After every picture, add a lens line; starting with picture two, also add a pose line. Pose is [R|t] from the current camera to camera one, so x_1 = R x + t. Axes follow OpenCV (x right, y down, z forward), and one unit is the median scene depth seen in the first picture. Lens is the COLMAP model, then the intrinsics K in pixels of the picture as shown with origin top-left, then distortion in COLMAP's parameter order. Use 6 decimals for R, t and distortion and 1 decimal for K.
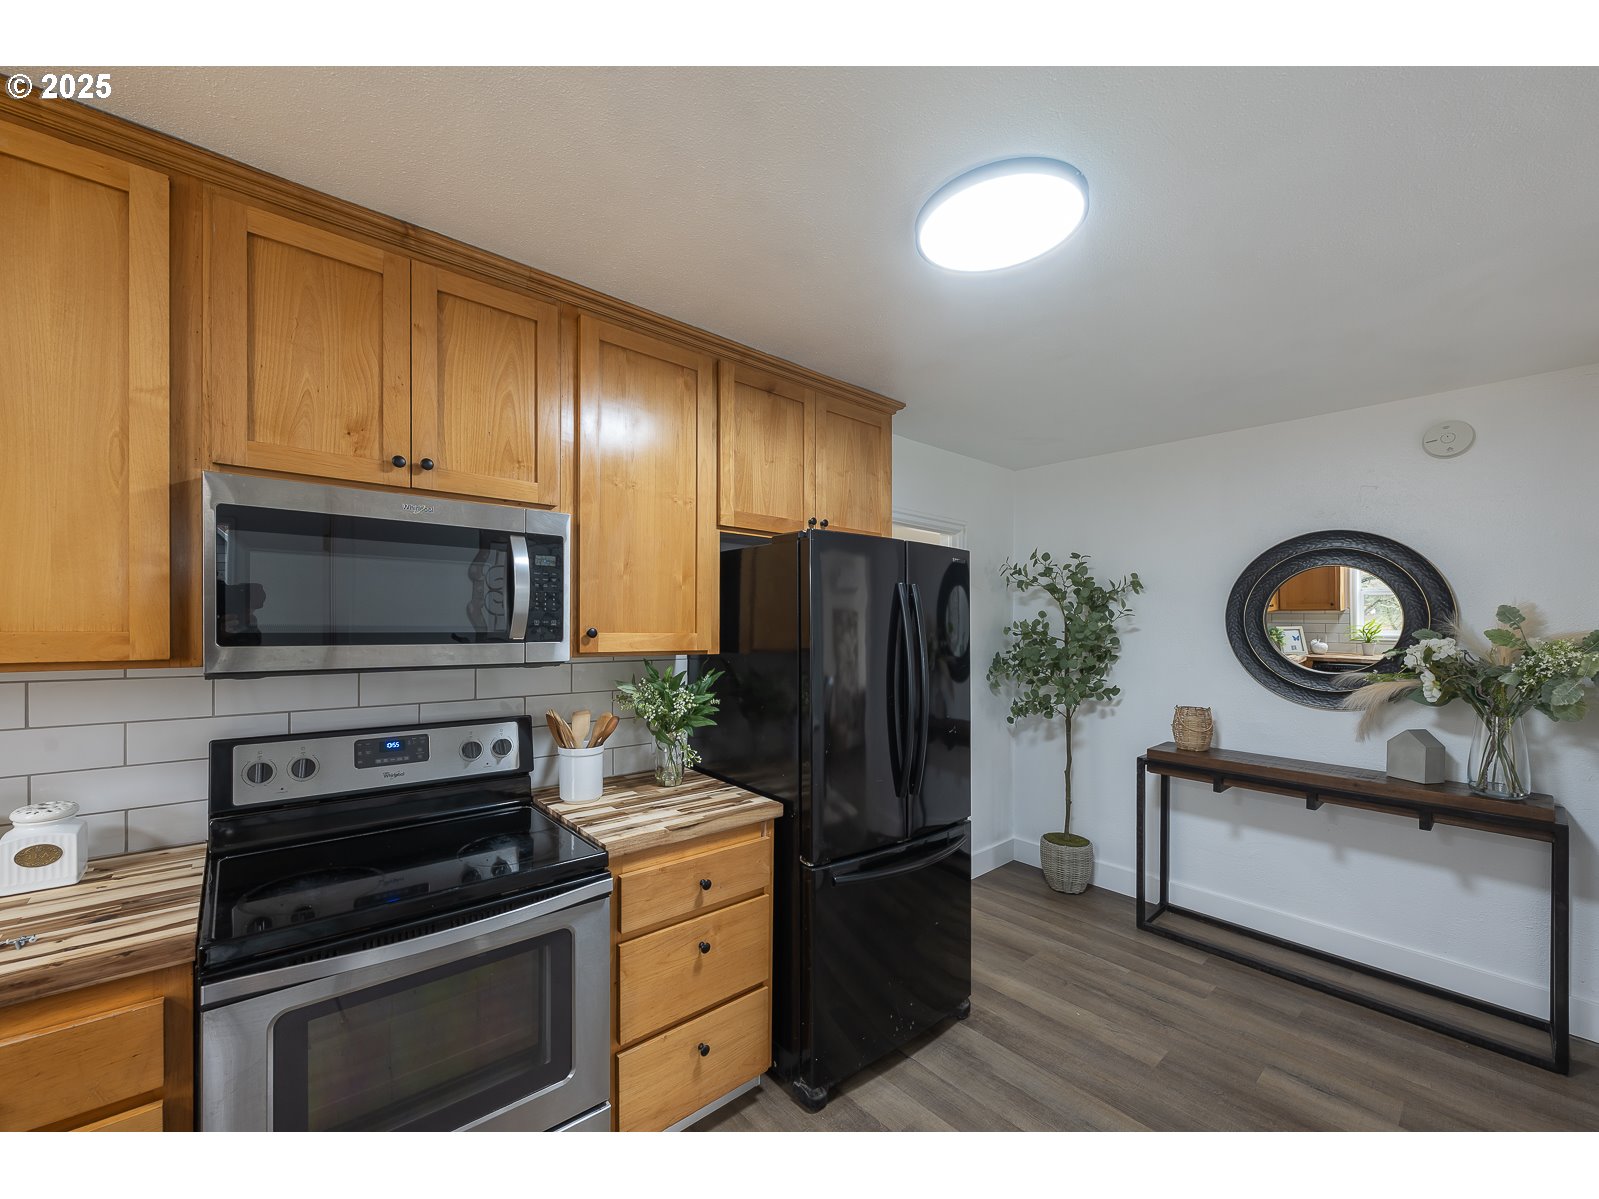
lens RADIAL K [[644.9, 0, 791.5], [0, 644.9, 638.1], [0, 0, 1]] dist [-0.001775, 0.000114]
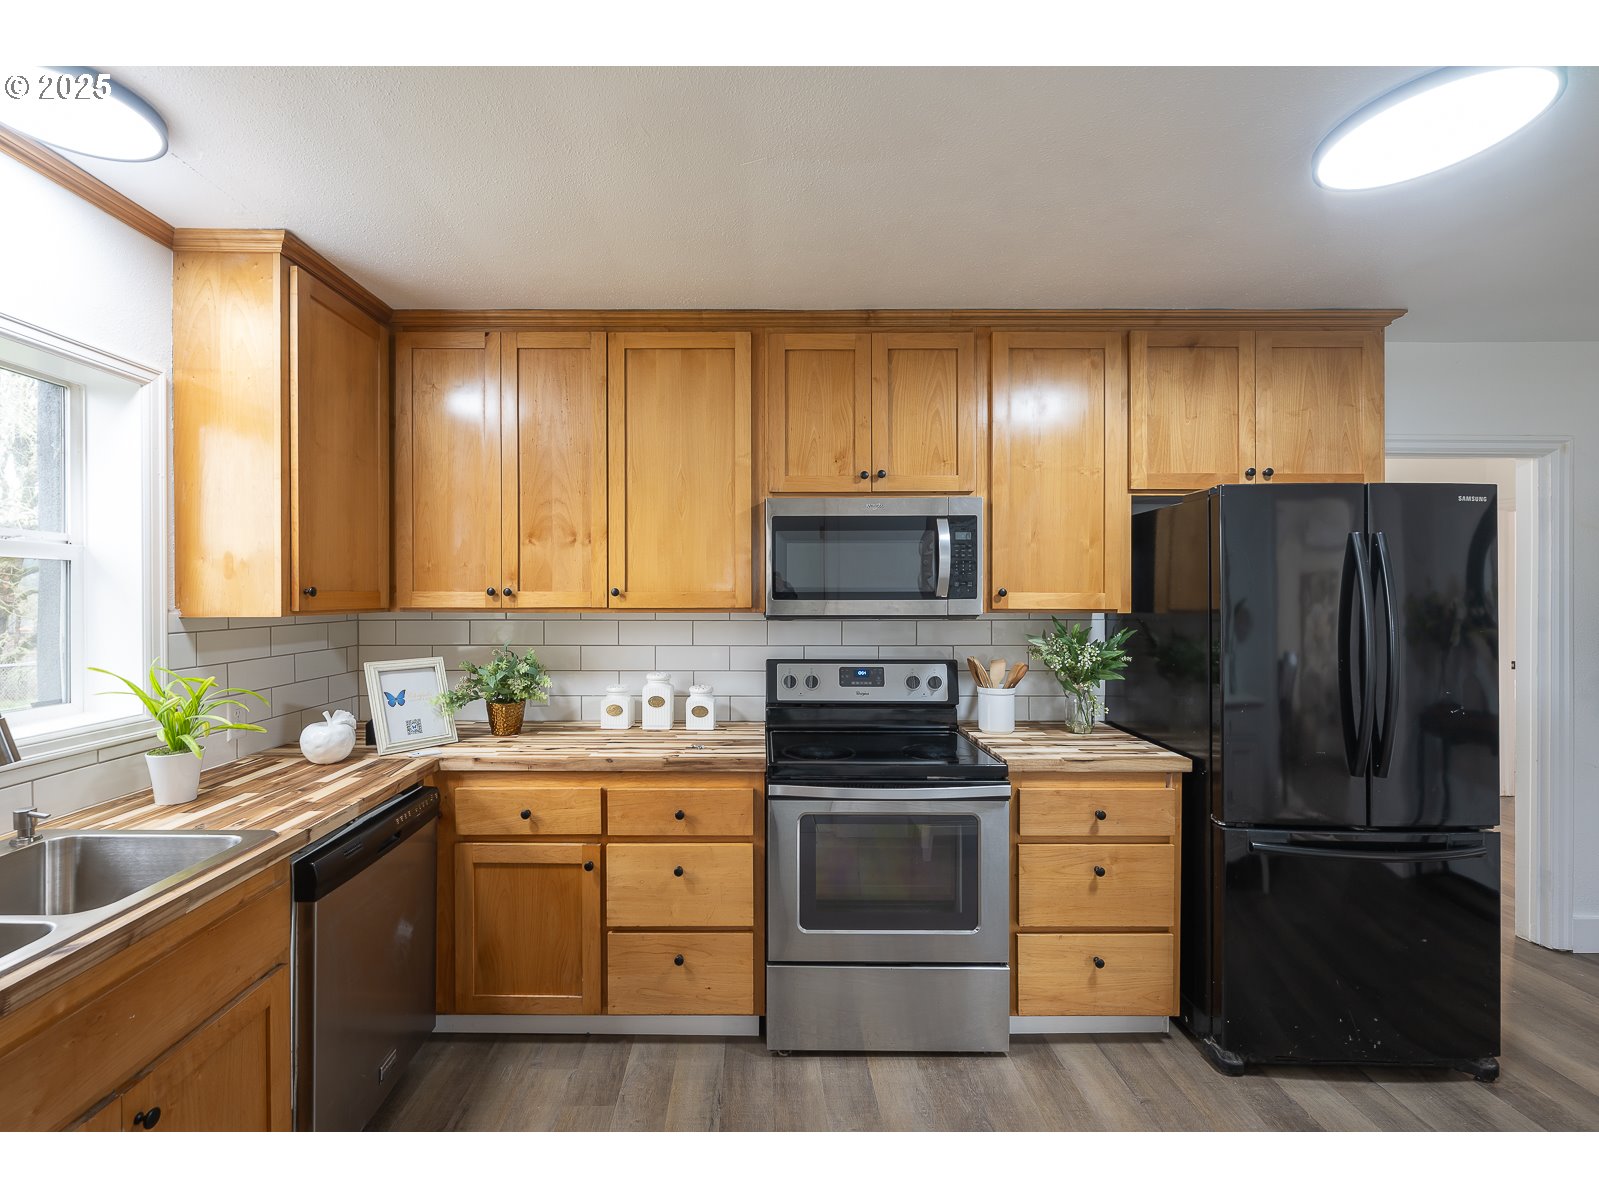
lens RADIAL K [[648.4, 0, 798.9], [0, 648.4, 598.5], [0, 0, 1]] dist [-0.001990, -0.000314]
pose [[0.790817, -0.010256, -0.611966, 0.132378], [0.000022, 0.999860, -0.016728, 0.023346], [0.612052, 0.013216, 0.790707, -0.194245]]
